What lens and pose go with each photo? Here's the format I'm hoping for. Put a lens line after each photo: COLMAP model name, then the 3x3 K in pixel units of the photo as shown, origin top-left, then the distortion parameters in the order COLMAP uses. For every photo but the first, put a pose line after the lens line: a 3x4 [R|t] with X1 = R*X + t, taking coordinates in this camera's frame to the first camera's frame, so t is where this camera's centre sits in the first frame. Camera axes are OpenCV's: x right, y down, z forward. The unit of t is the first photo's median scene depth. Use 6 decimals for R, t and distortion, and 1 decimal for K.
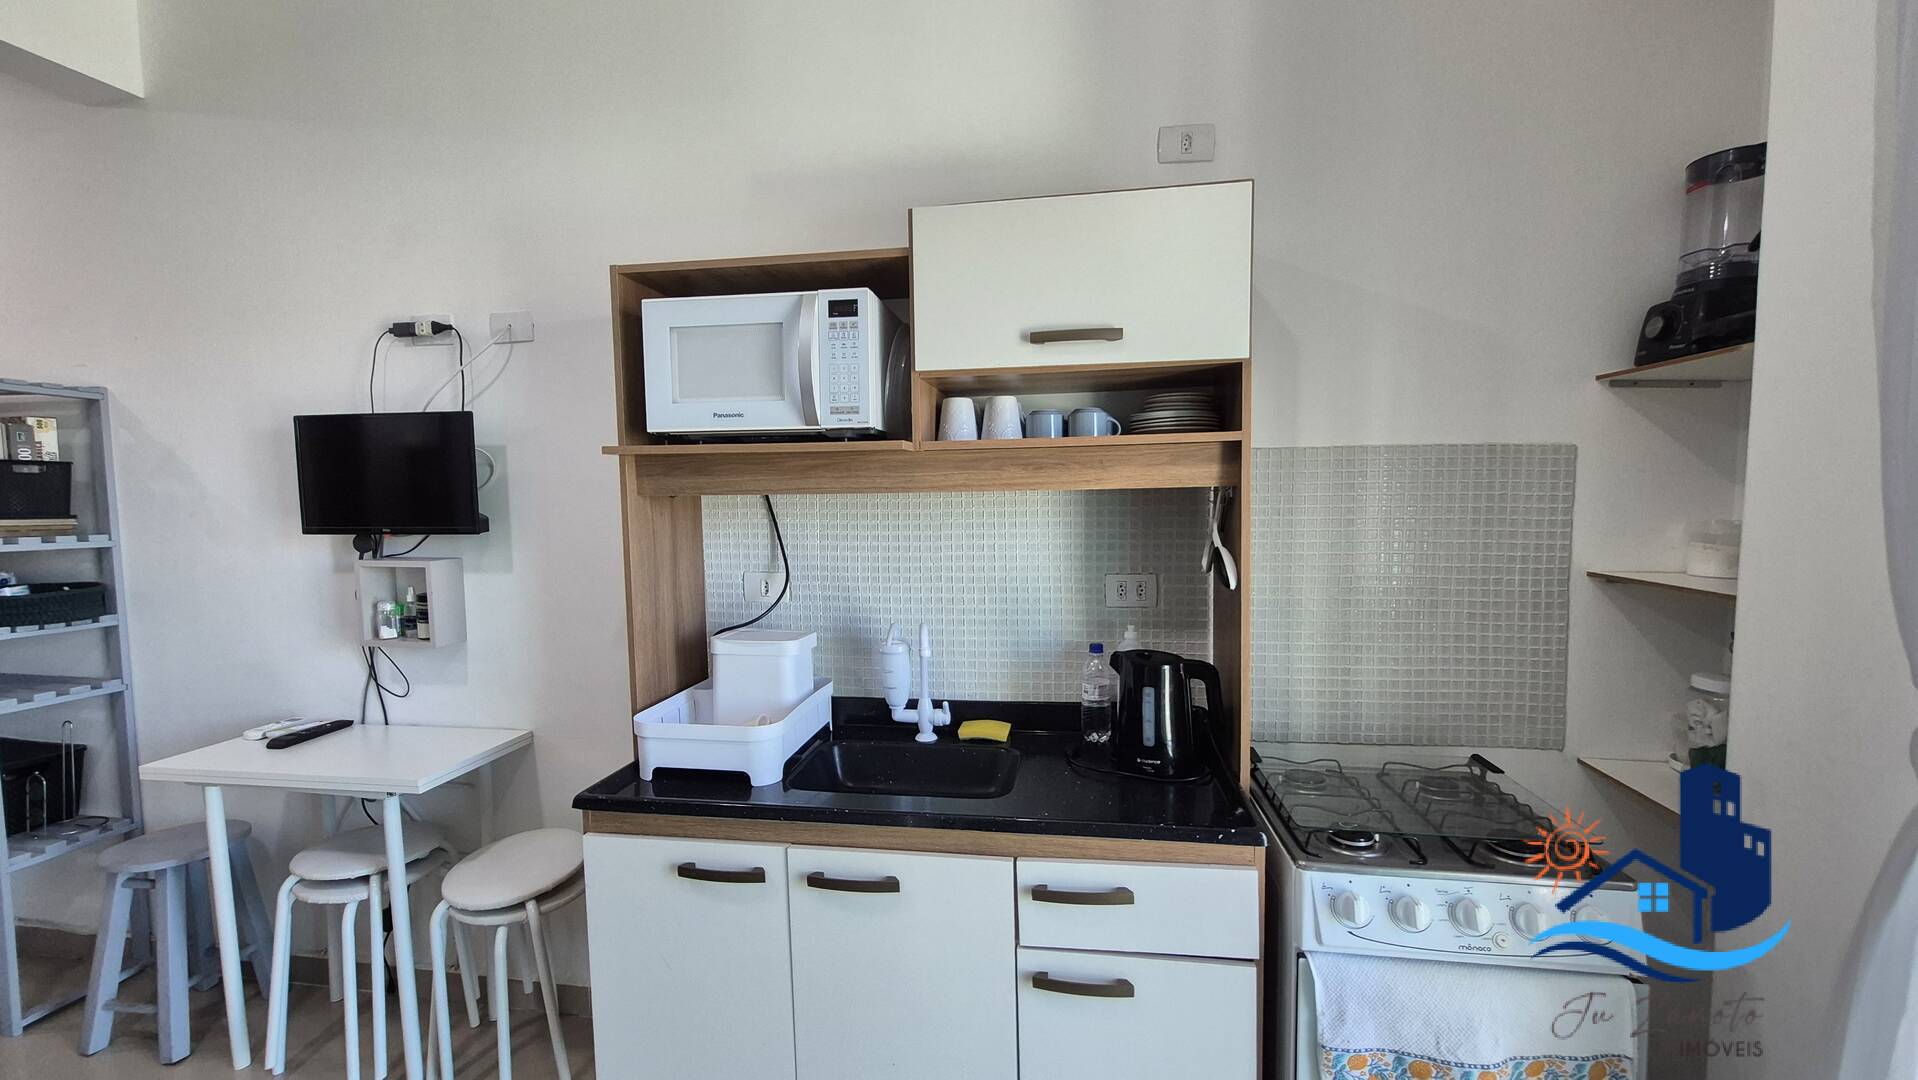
lens RADIAL K [[762.1, 0, 957.5], [0, 762.1, 550.7], [0, 0, 1]] dist [-0.000352, -0.001144]
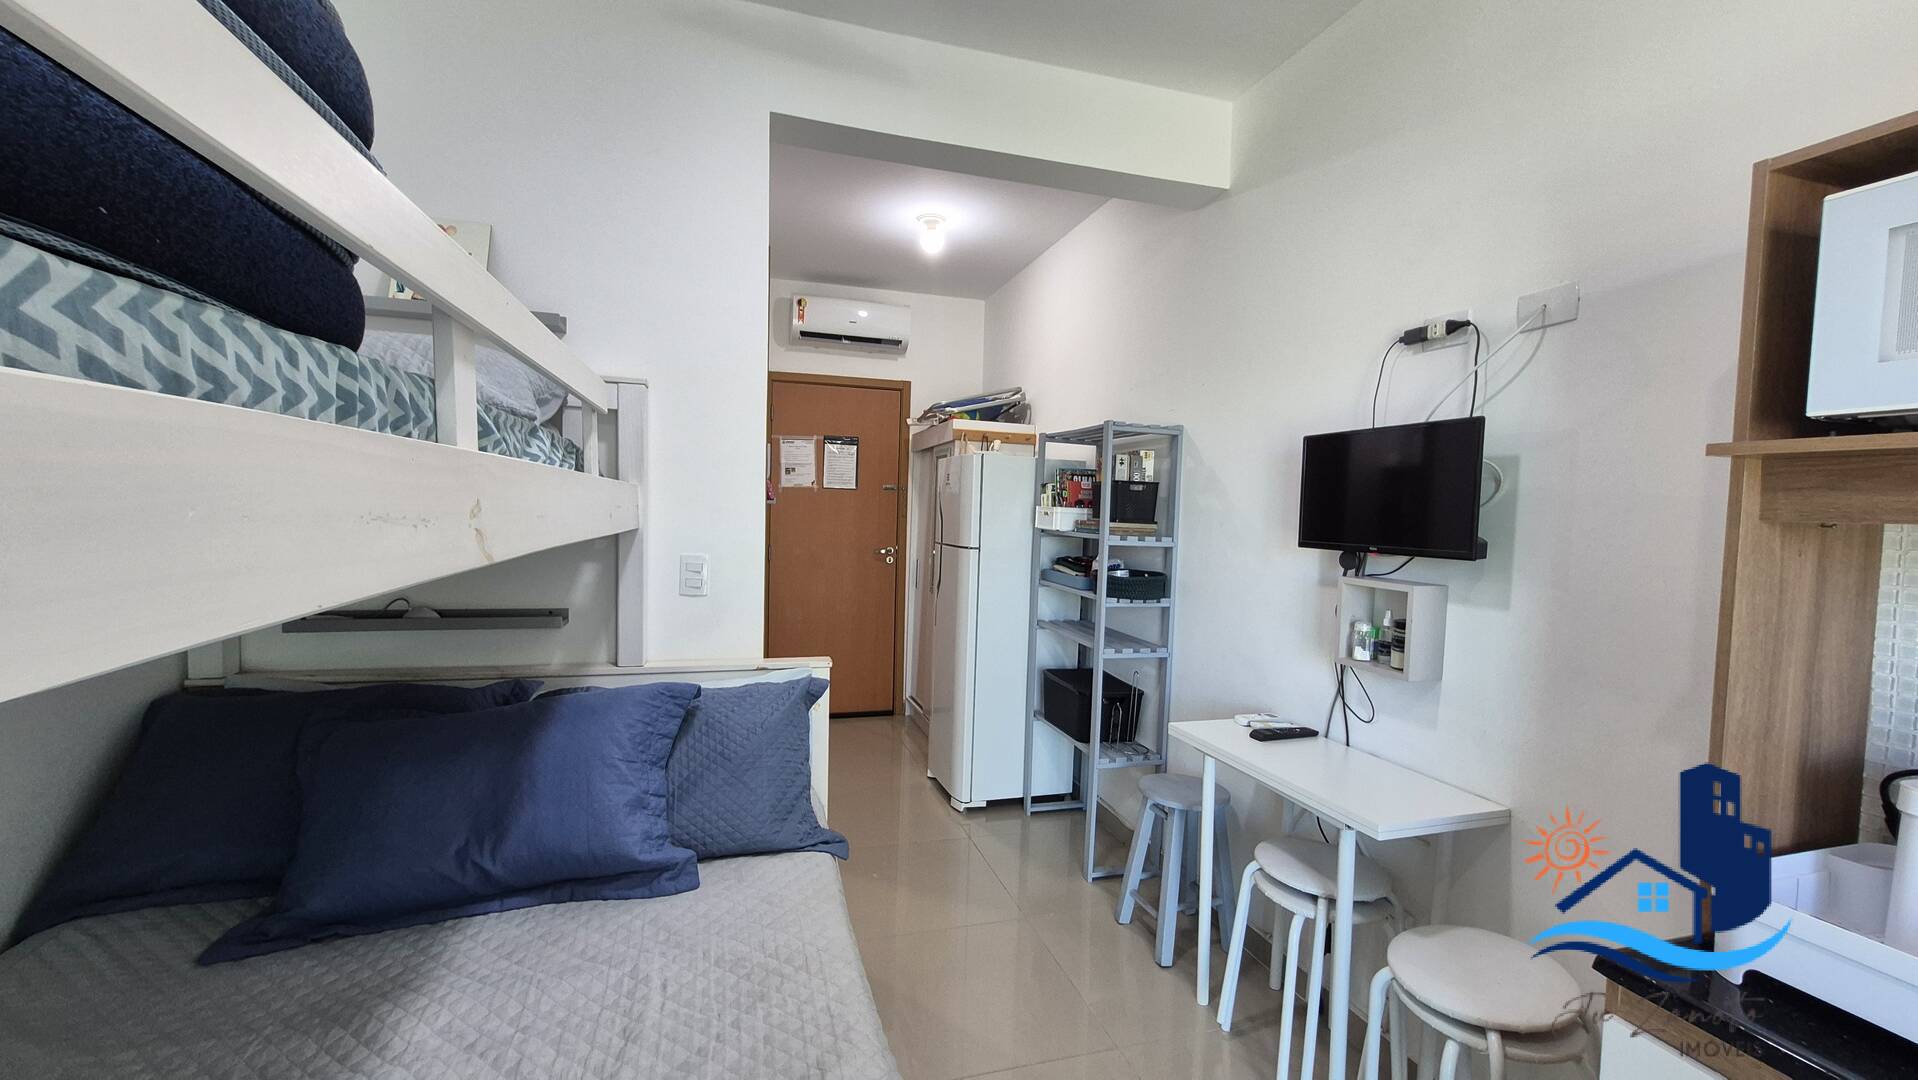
lens RADIAL K [[752.3, 0, 953.5], [0, 752.3, 550.7], [0, 0, 1]] dist [0.001086, -0.002122]
pose [[0.427964, 0.070367, -0.901052, -0.136070], [-0.098682, 0.994642, 0.030806, -0.001559], [0.898392, 0.075734, 0.432615, 0.128274]]
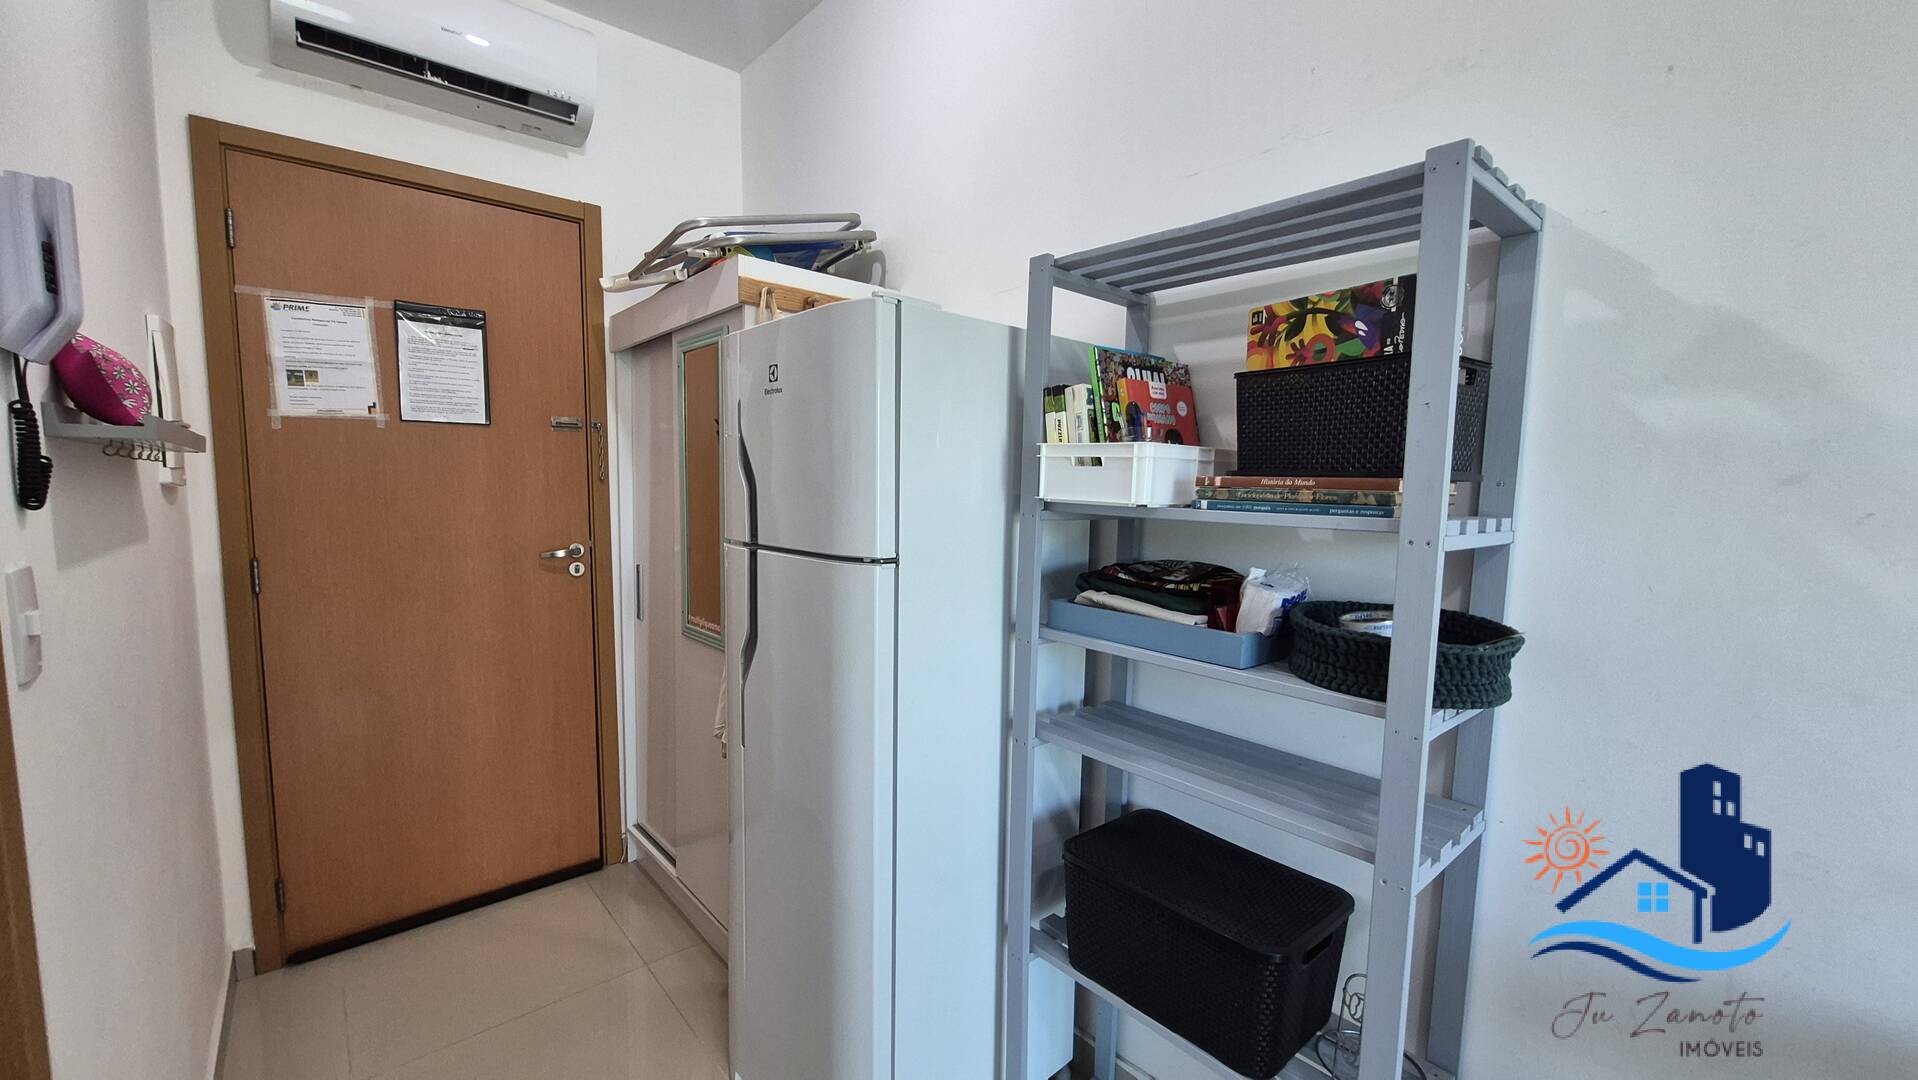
lens RADIAL K [[752.3, 0, 953.5], [0, 752.3, 550.7], [0, 0, 1]] dist [0.001086, -0.002122]
pose [[0.766864, 0.077790, -0.637079, -1.403286], [-0.064577, 0.996942, 0.043998, 0.002276], [0.638553, 0.007400, 0.769542, 0.523980]]
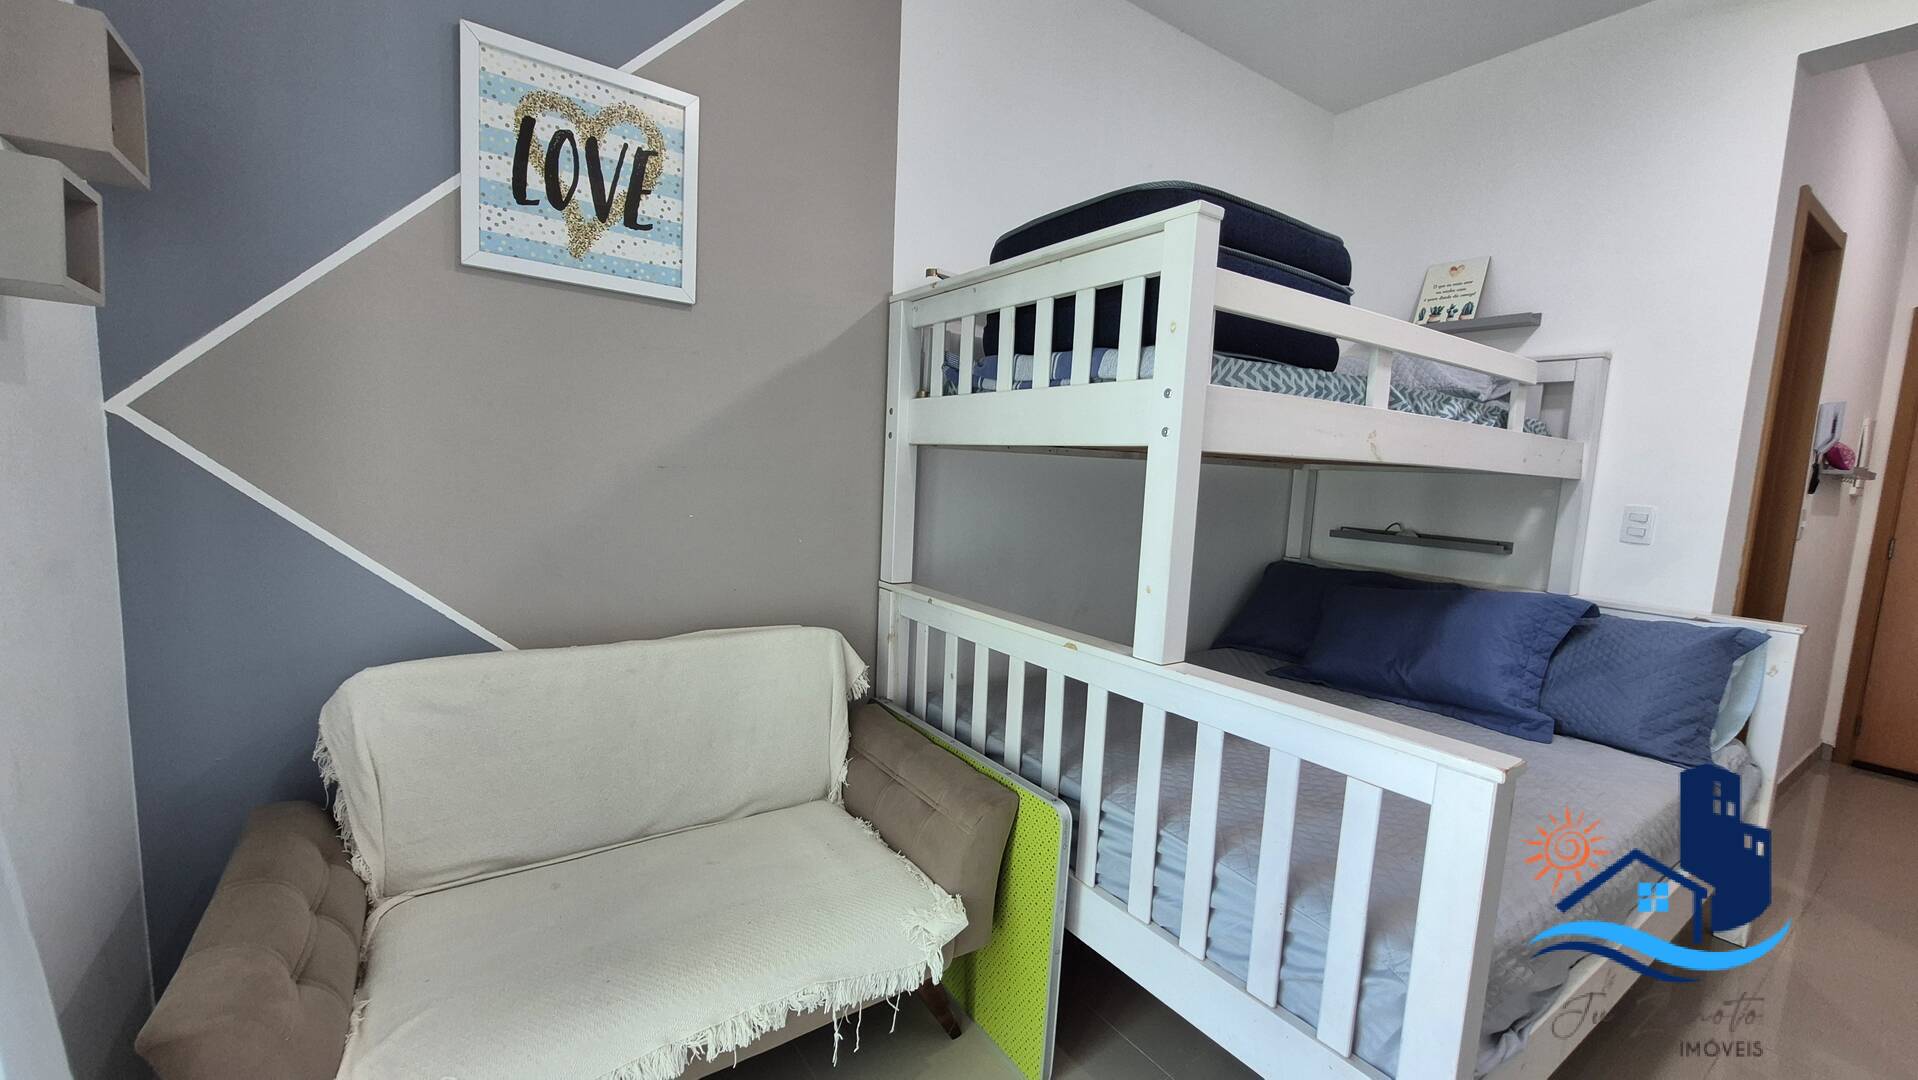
lens RADIAL K [[762.1, 0, 957.5], [0, 762.1, 550.7], [0, 0, 1]] dist [-0.000352, -0.001144]
pose [[-0.718256, 0.053609, -0.693711, 0.421957], [-0.092055, 0.980941, 0.171117, 0.043719], [0.689663, 0.186765, -0.699631, 0.413116]]
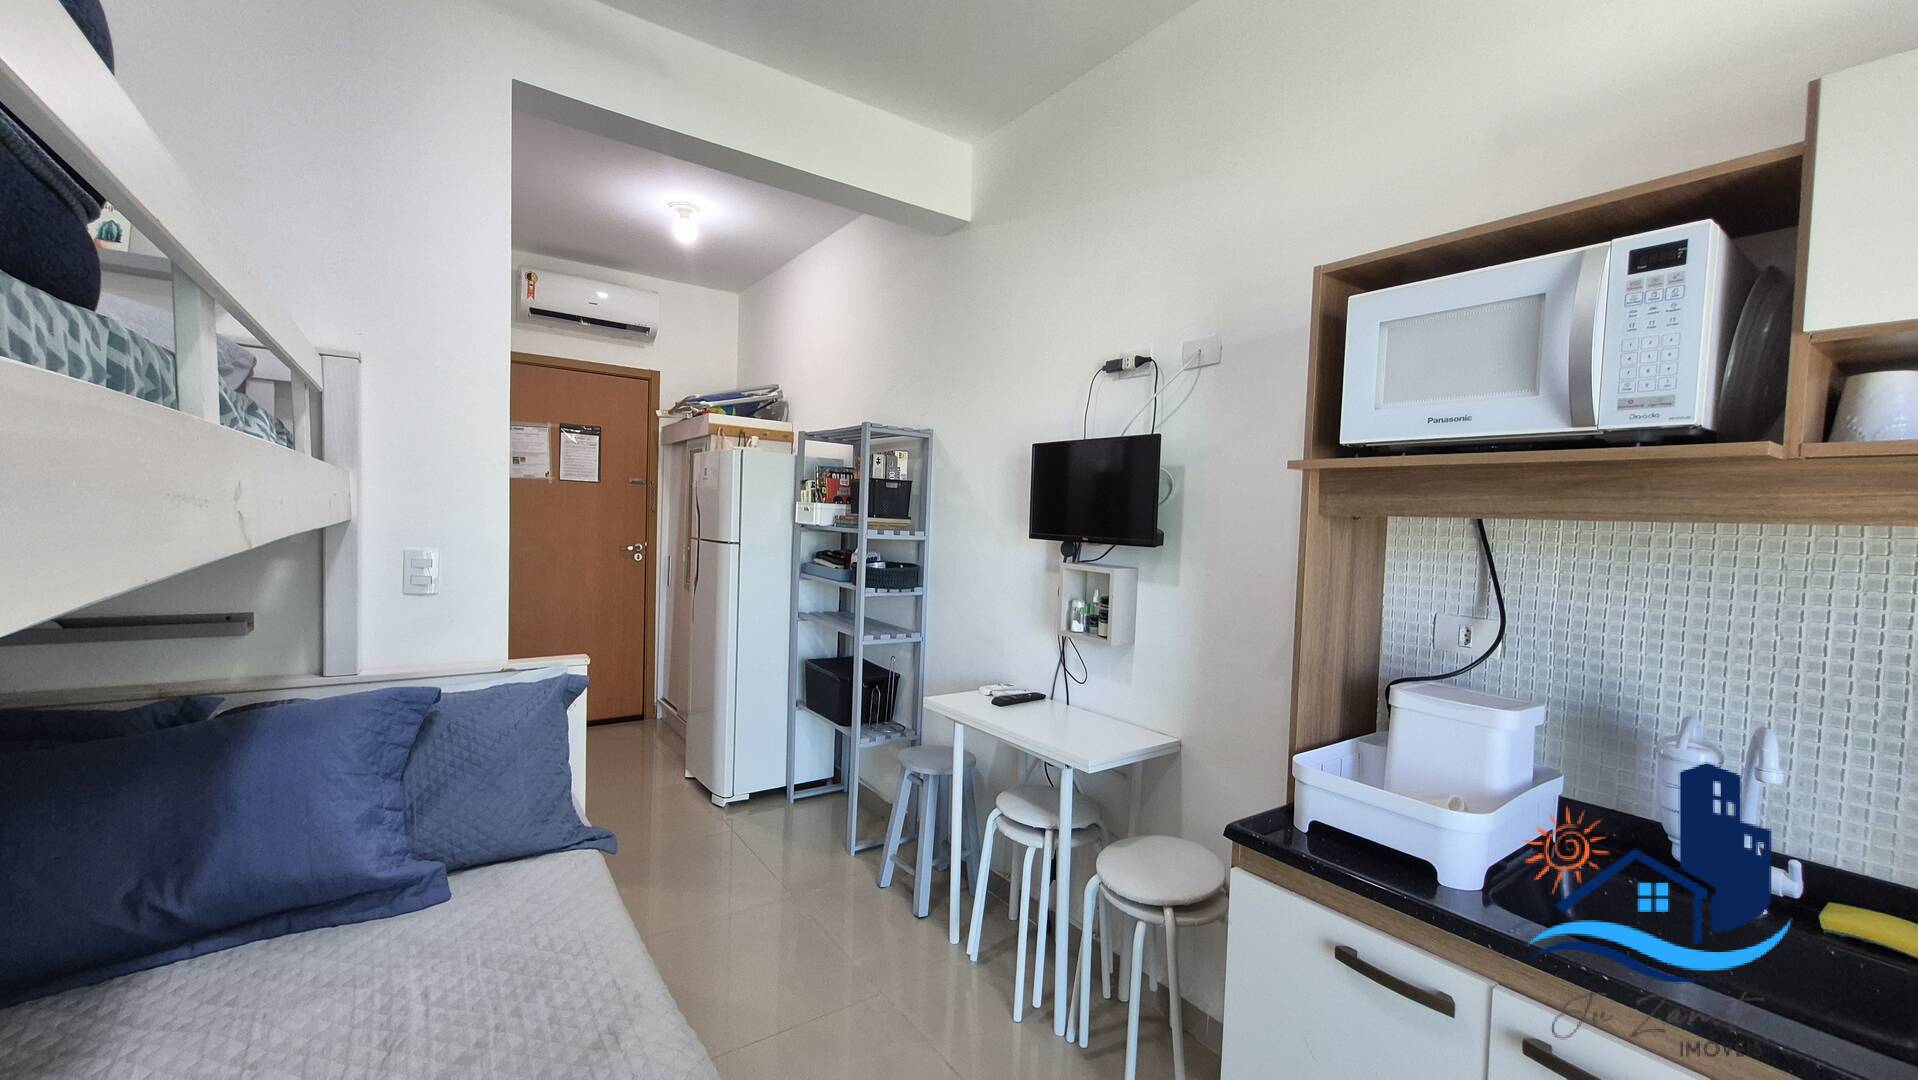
lens RADIAL K [[752.3, 0, 953.5], [0, 752.3, 550.7], [0, 0, 1]] dist [0.001086, -0.002122]
pose [[0.695169, 0.067505, -0.715670, -0.072205], [-0.095145, 0.995462, 0.001477, 0.009727], [0.712522, 0.067066, 0.698437, 0.059946]]
